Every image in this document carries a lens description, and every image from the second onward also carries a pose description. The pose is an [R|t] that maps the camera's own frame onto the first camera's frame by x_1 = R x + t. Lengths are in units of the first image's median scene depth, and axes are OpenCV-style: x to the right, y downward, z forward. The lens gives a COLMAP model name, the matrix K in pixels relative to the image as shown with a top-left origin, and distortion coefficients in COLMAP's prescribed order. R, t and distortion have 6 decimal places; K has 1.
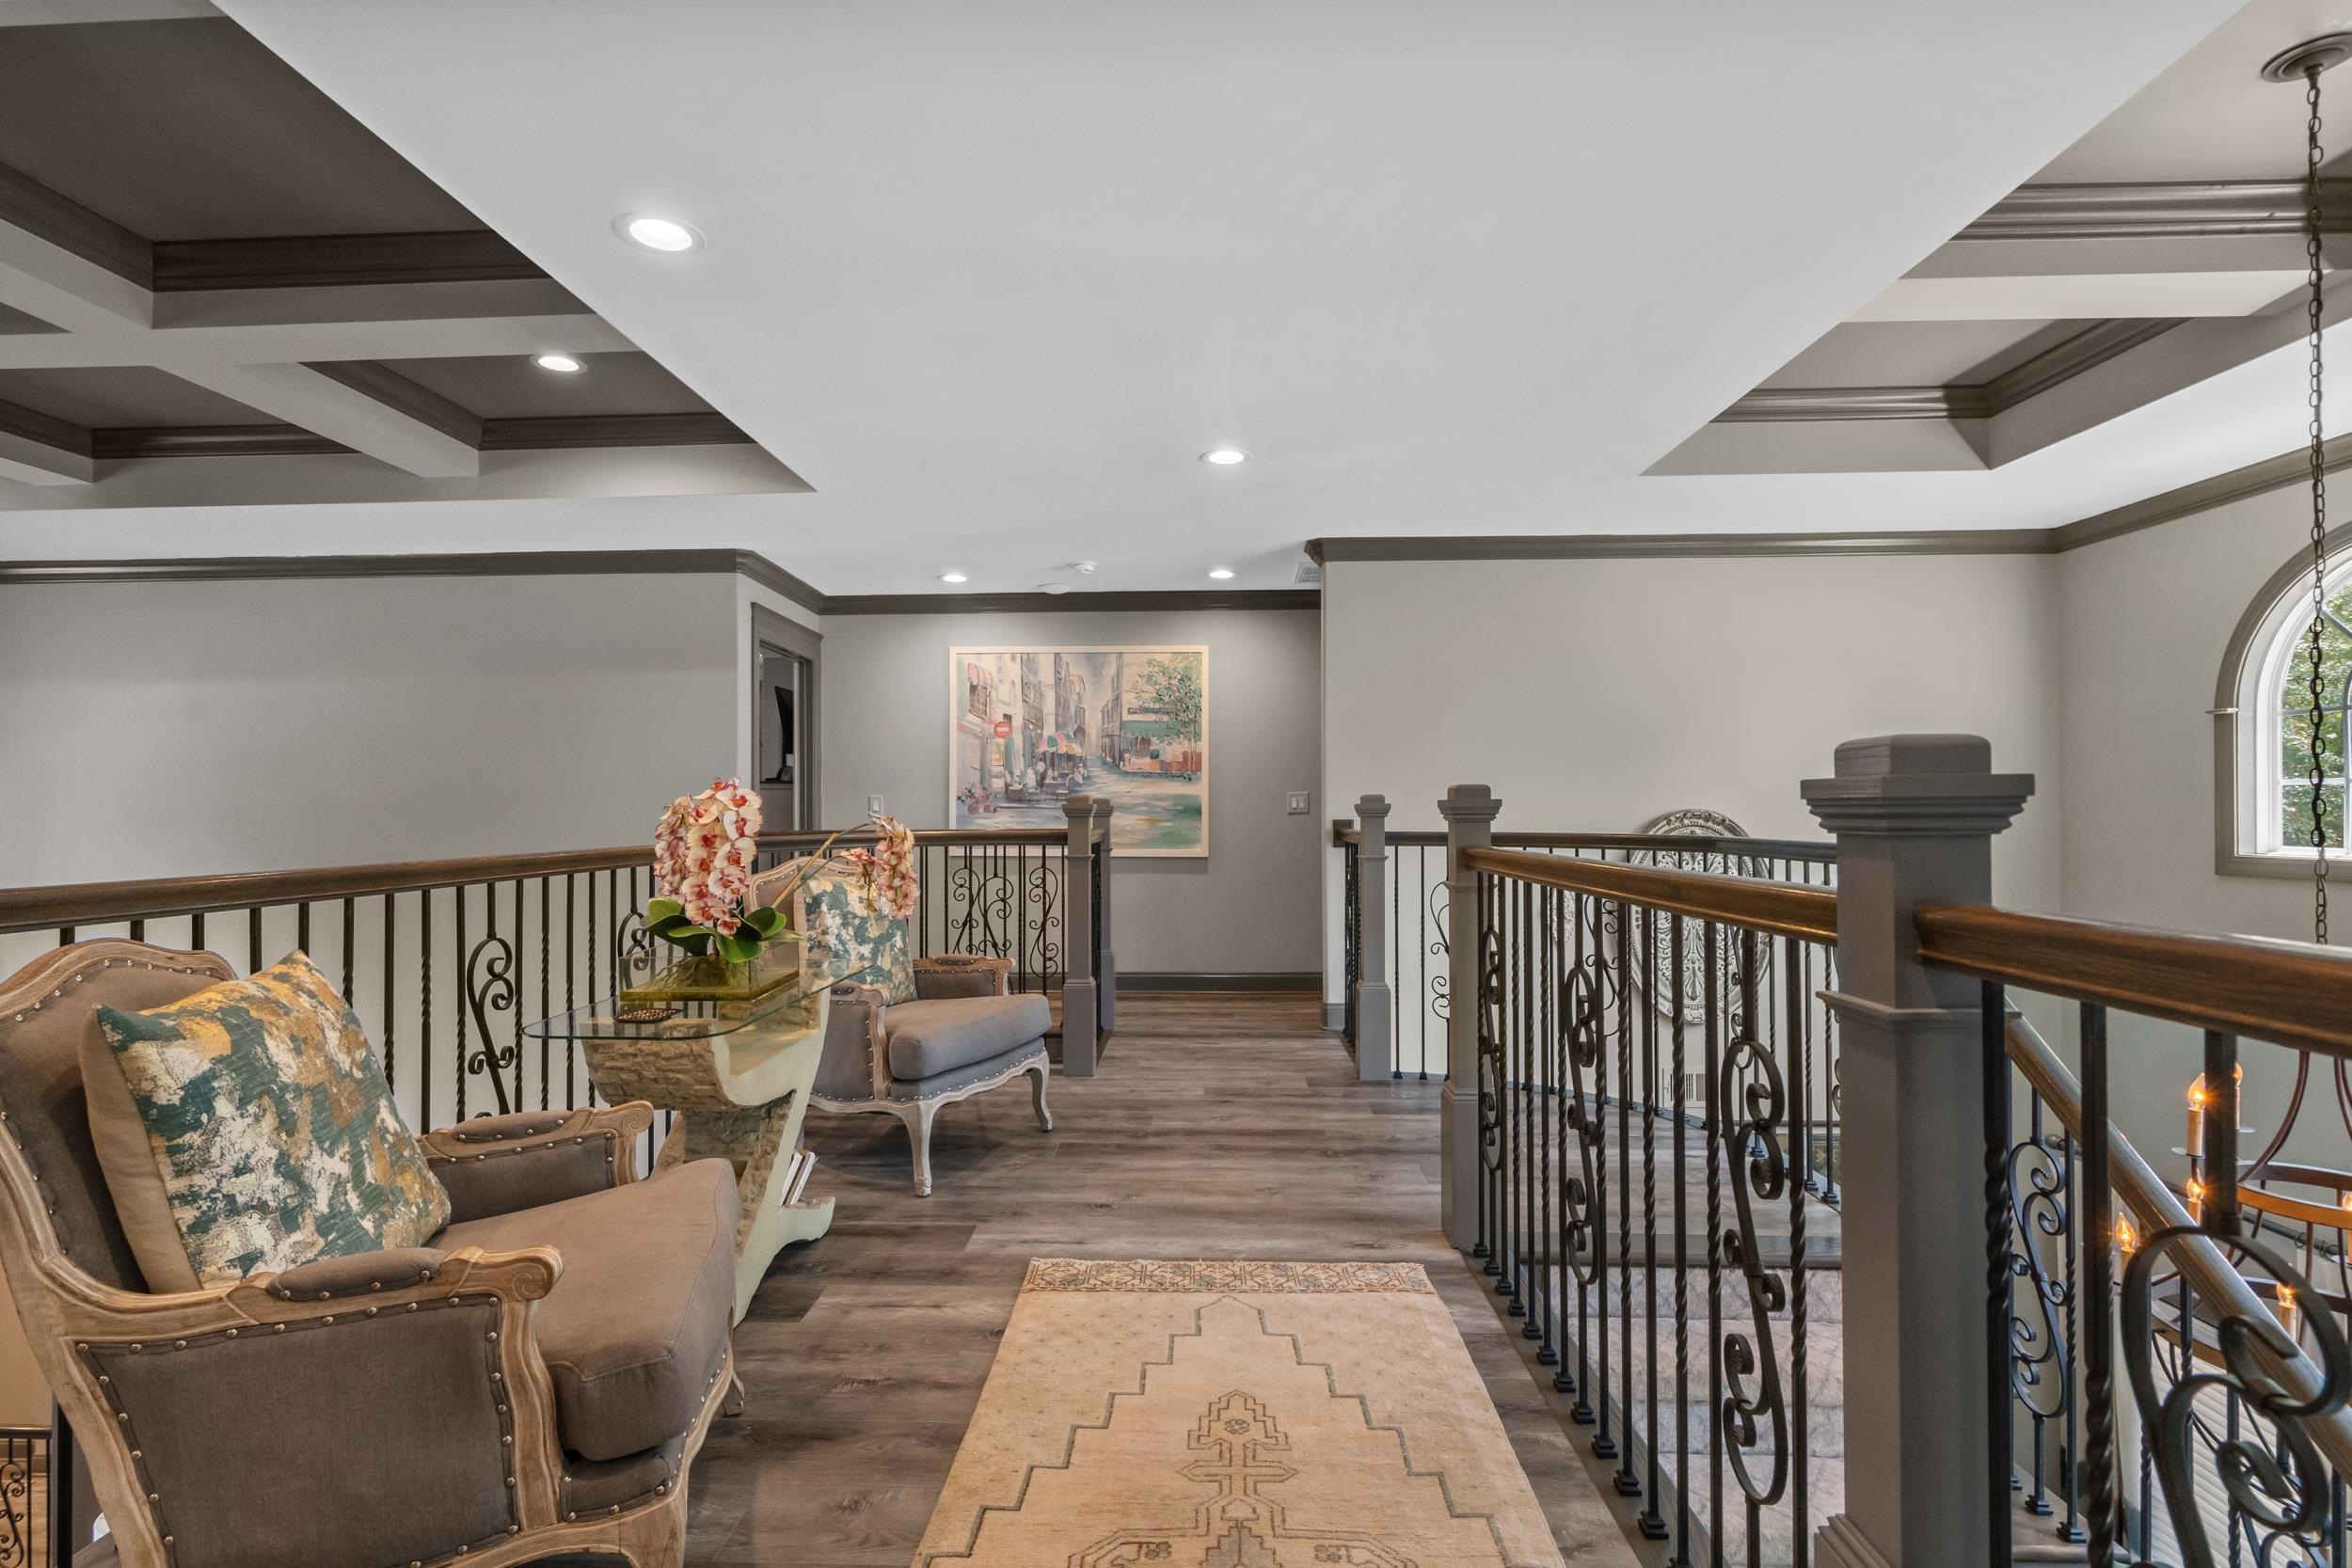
lens RADIAL K [[1088.9, 0, 1177.3], [0, 1088.9, 750.8], [0, 0, 1]] dist [-0.002560, 0.006121]
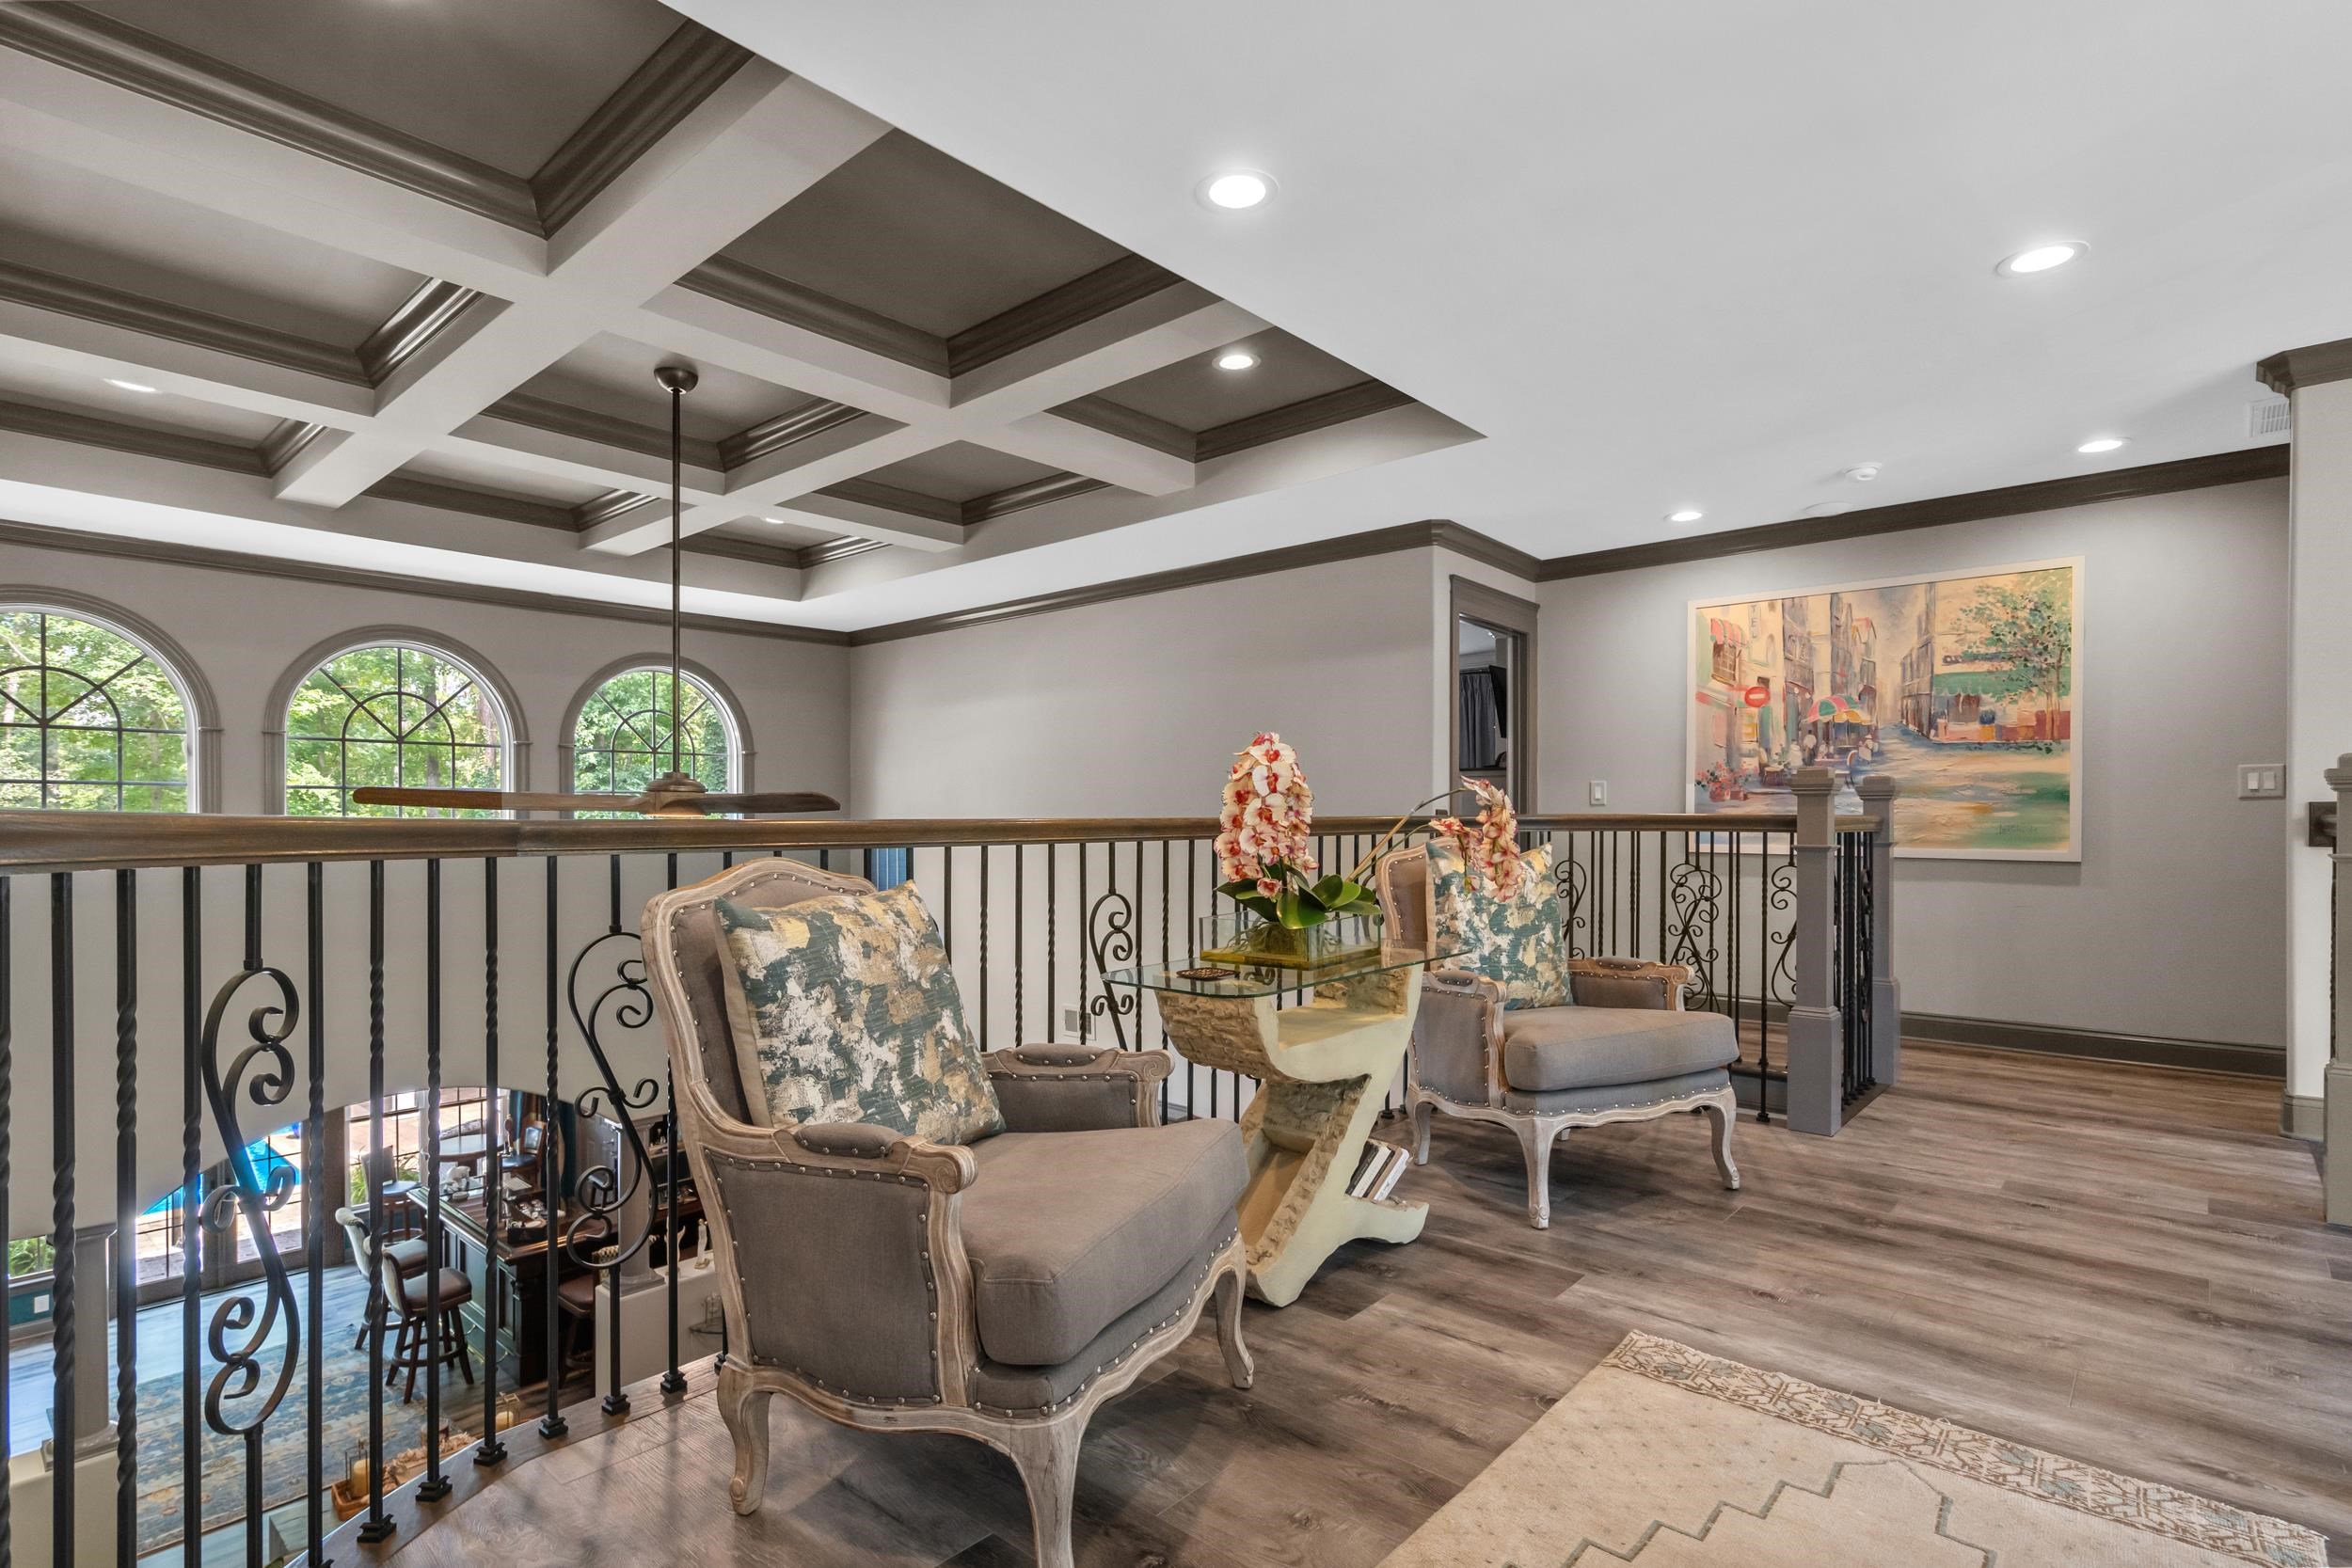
lens RADIAL K [[1184.0, 0, 1176.0], [0, 1184.0, 784.0], [0, 0, 1]] dist [0.000513, 0.002717]
pose [[0.762271, -0.015721, -0.647067, 0.155480], [0.030621, 0.999462, 0.011789, 0.043647], [0.646533, -0.028800, 0.762342, 0.124090]]
